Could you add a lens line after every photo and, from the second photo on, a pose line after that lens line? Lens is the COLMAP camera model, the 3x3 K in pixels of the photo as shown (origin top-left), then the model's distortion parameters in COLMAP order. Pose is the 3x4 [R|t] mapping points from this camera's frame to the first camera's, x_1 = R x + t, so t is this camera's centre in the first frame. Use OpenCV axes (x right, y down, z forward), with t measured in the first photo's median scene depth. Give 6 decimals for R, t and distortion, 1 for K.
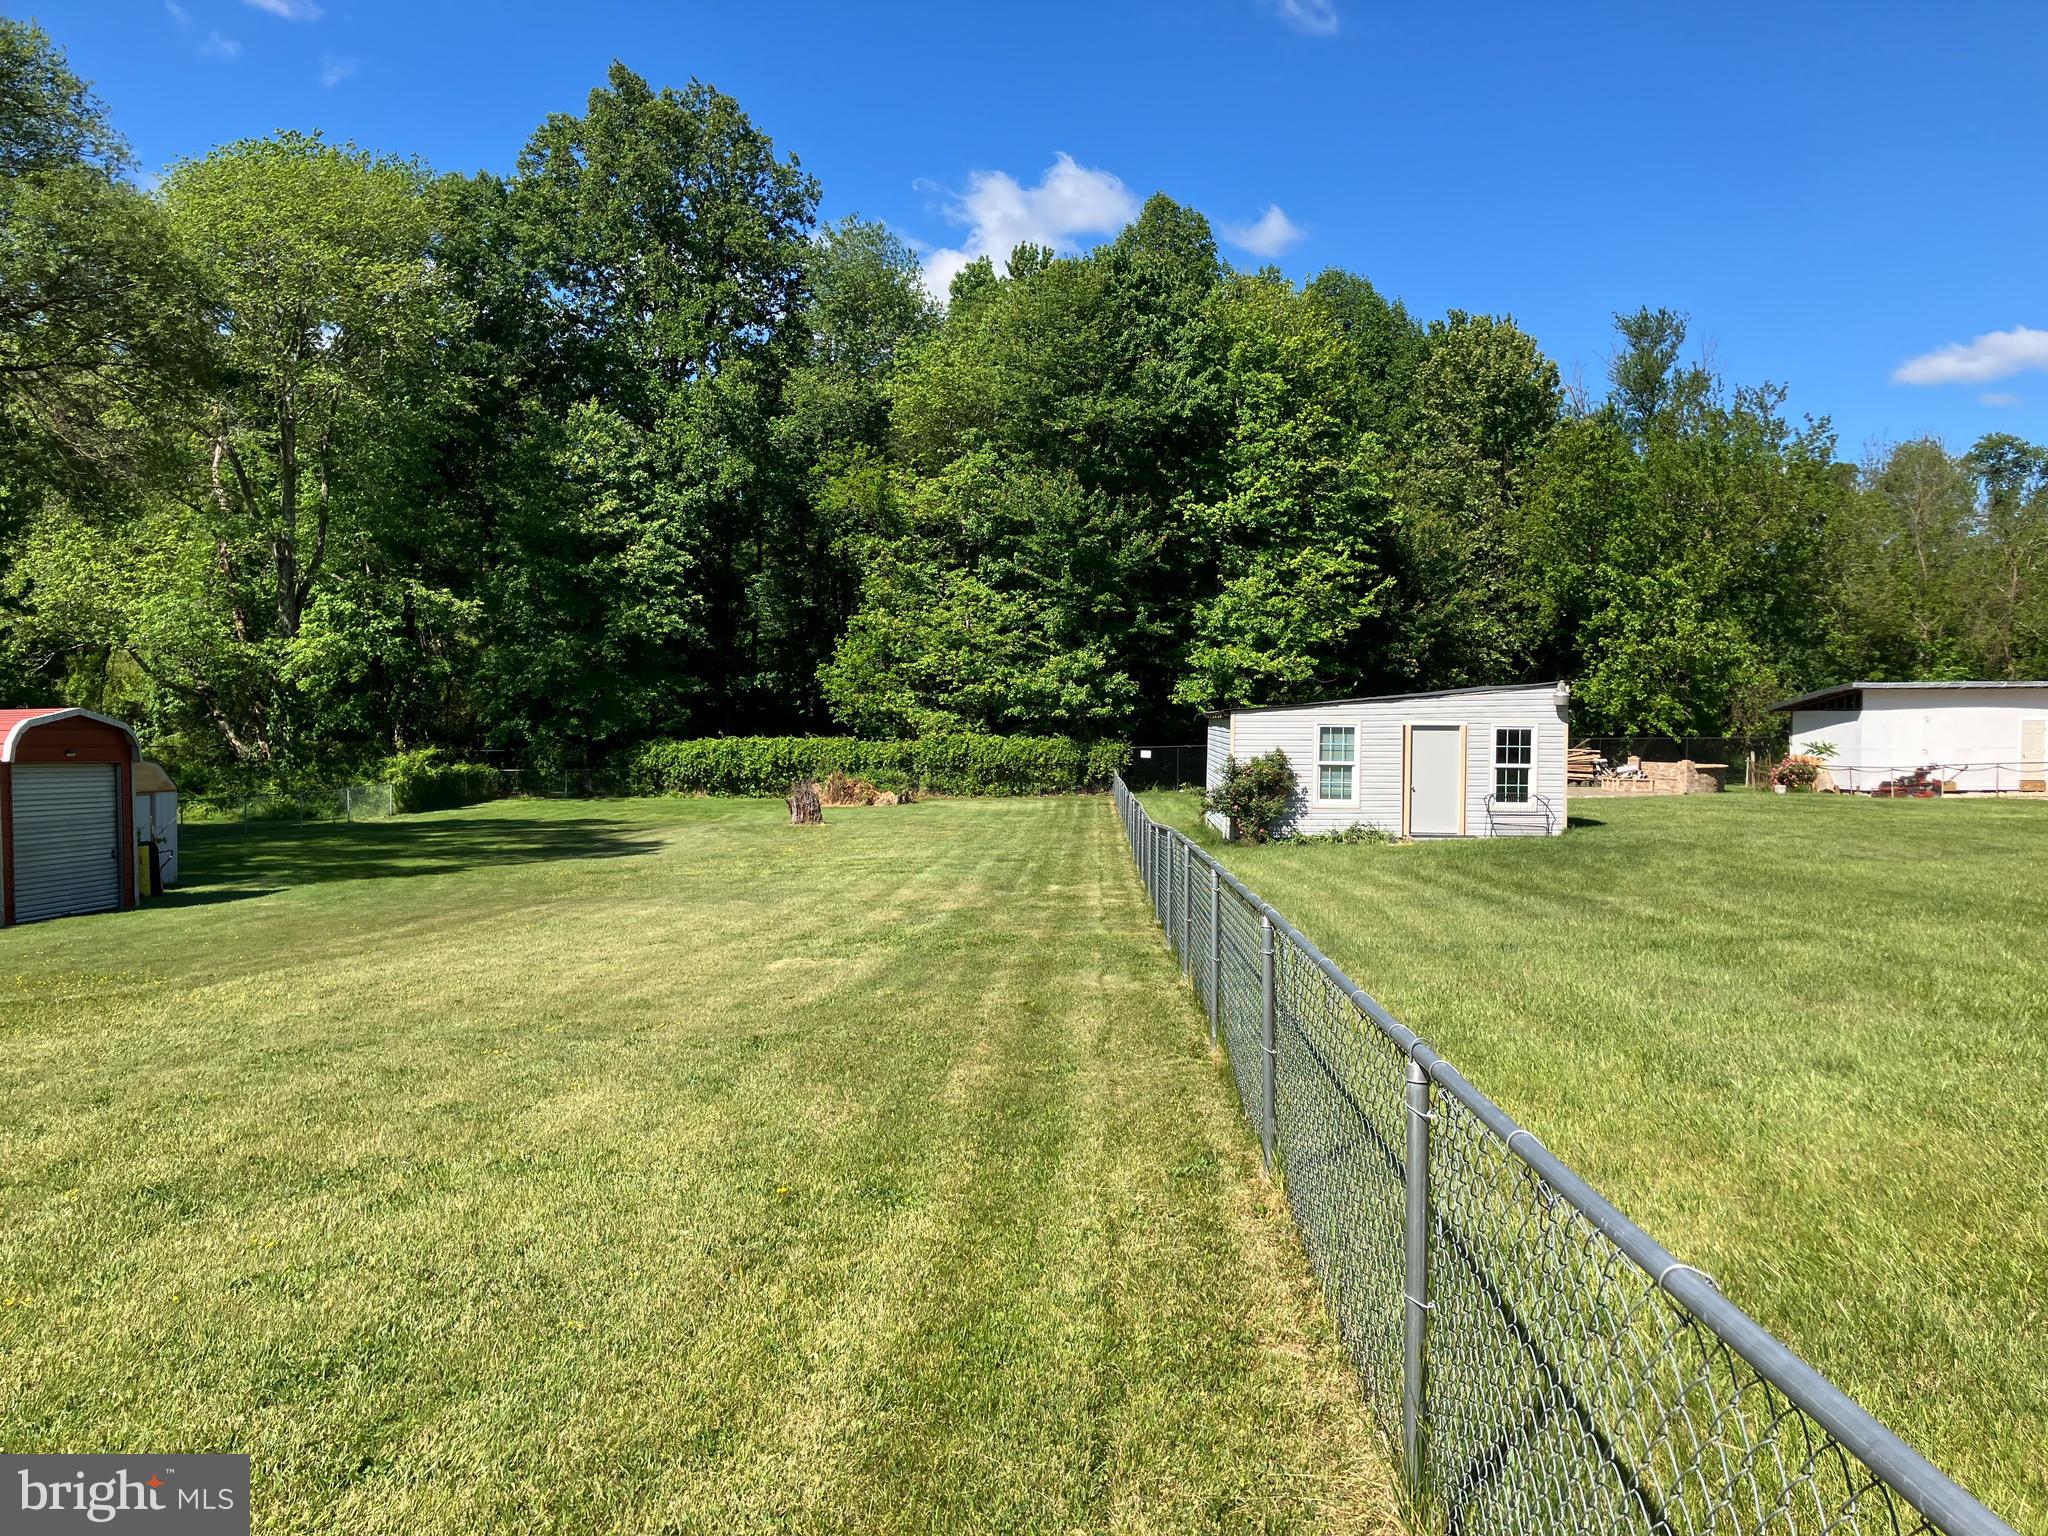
lens RADIAL K [[1697.8, 0, 1057.9], [0, 1697.8, 763.7], [0, 0, 1]] dist [0.002892, -0.001444]
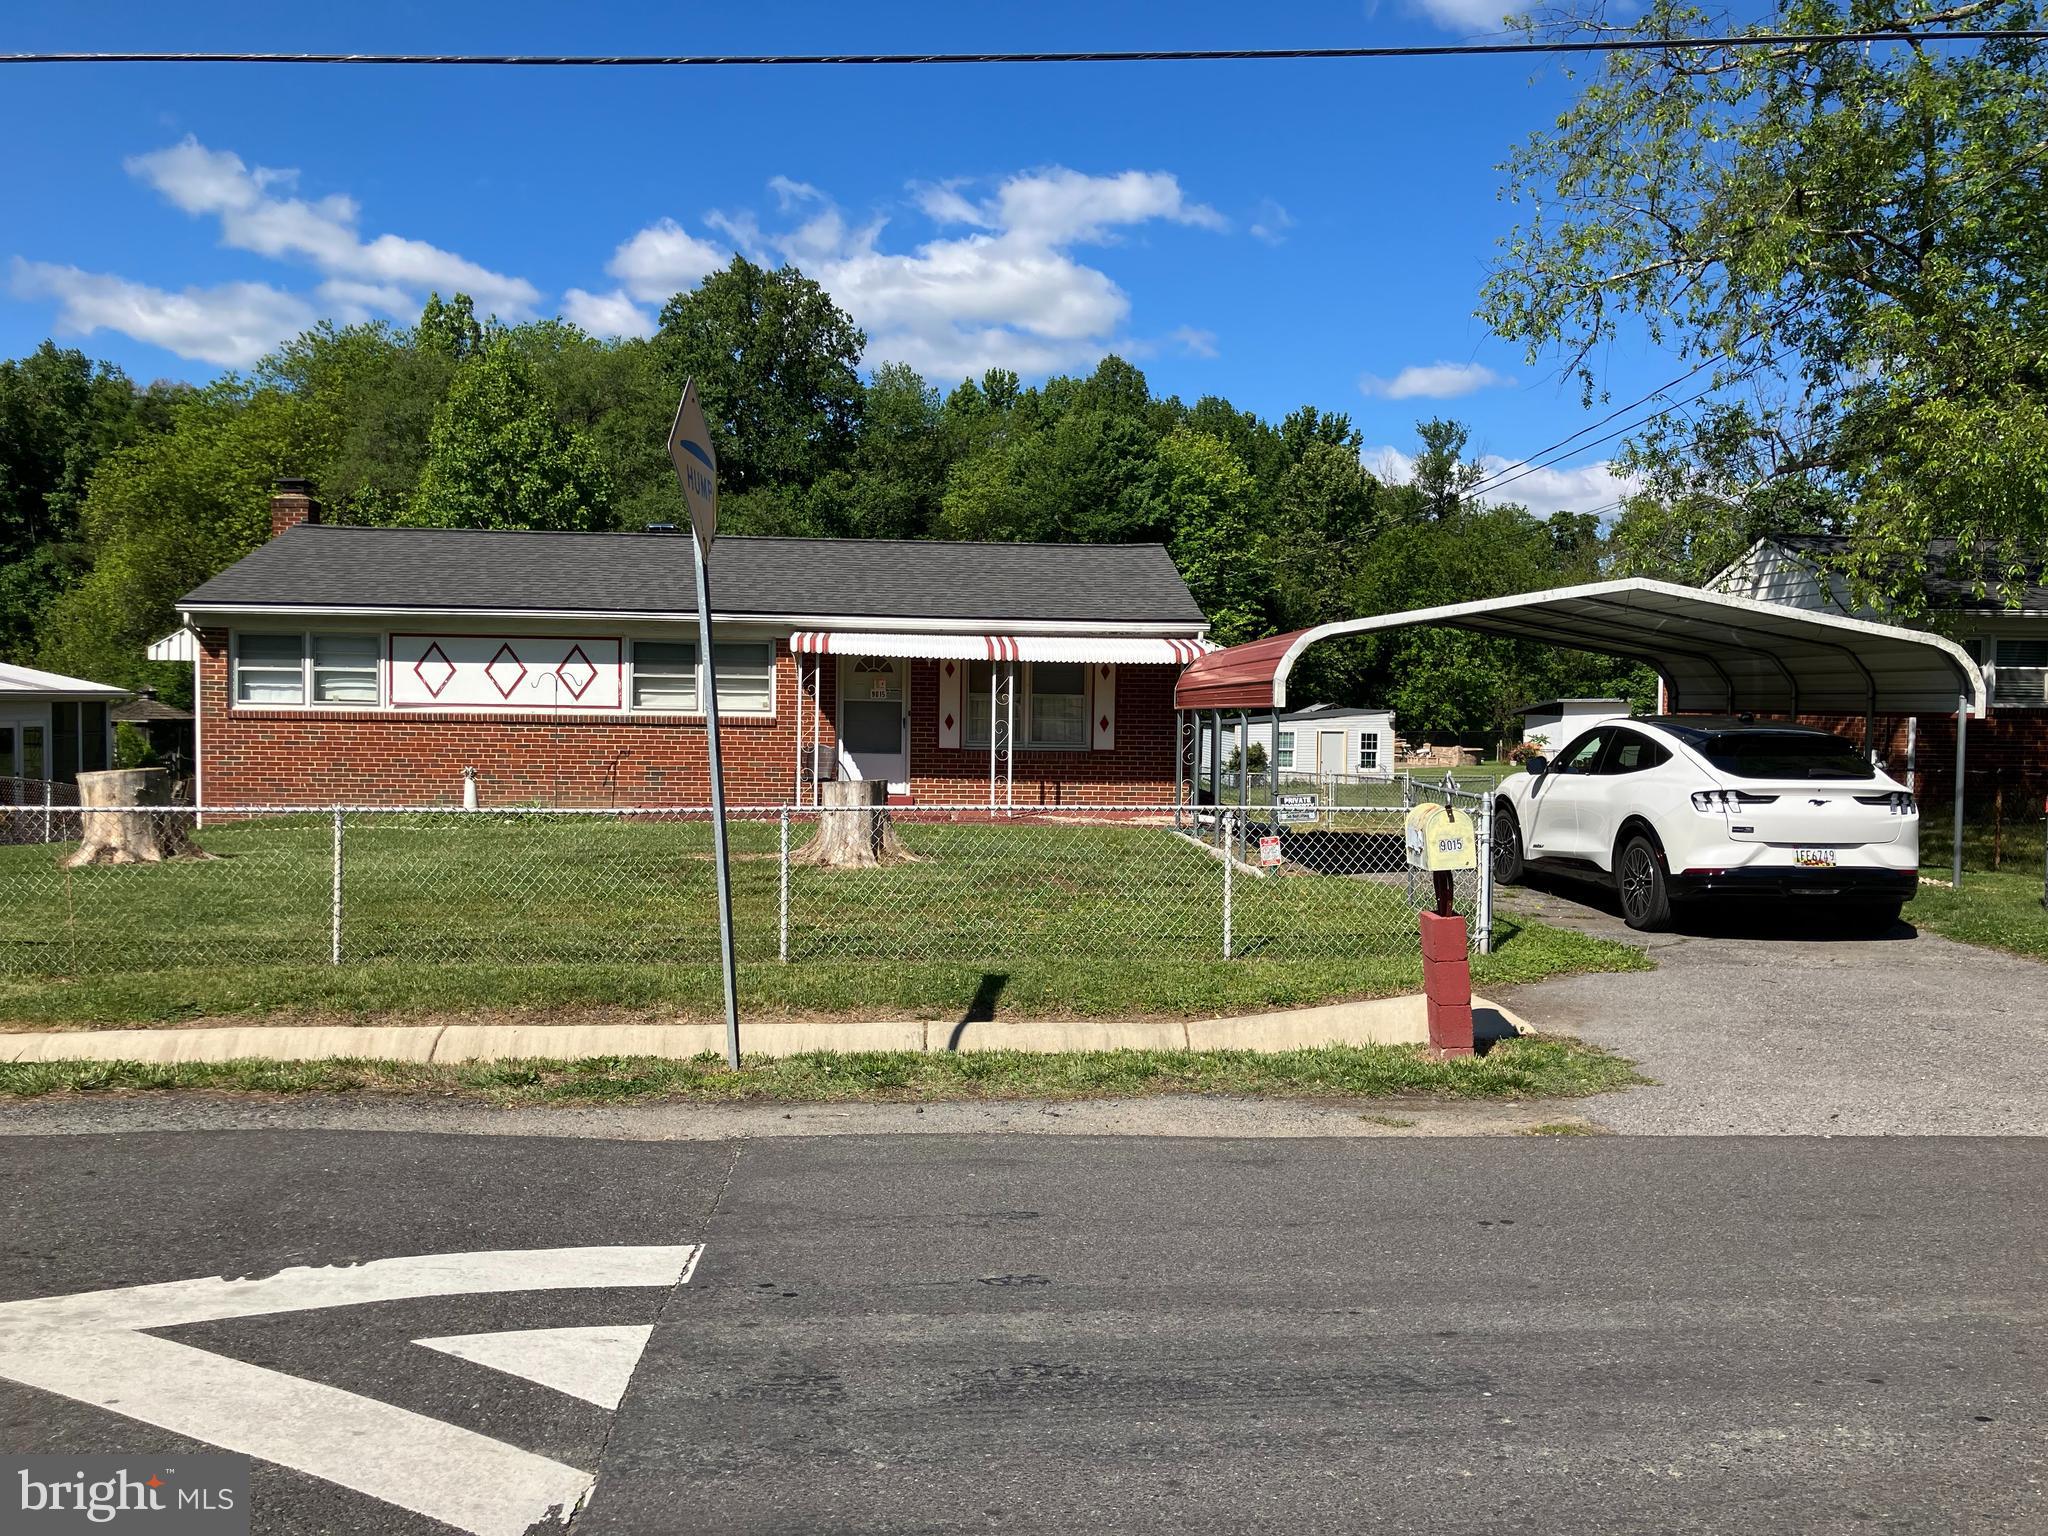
lens RADIAL K [[1713.1, 0, 1021.3], [0, 1713.1, 765.3], [0, 0, 1]] dist [0.014365, -0.004623]
pose [[0.995610, 0.000202, 0.093597, -0.207384], [-0.001342, 0.999926, 0.012123, -0.003040], [-0.093588, -0.012195, 0.995536, -0.614283]]
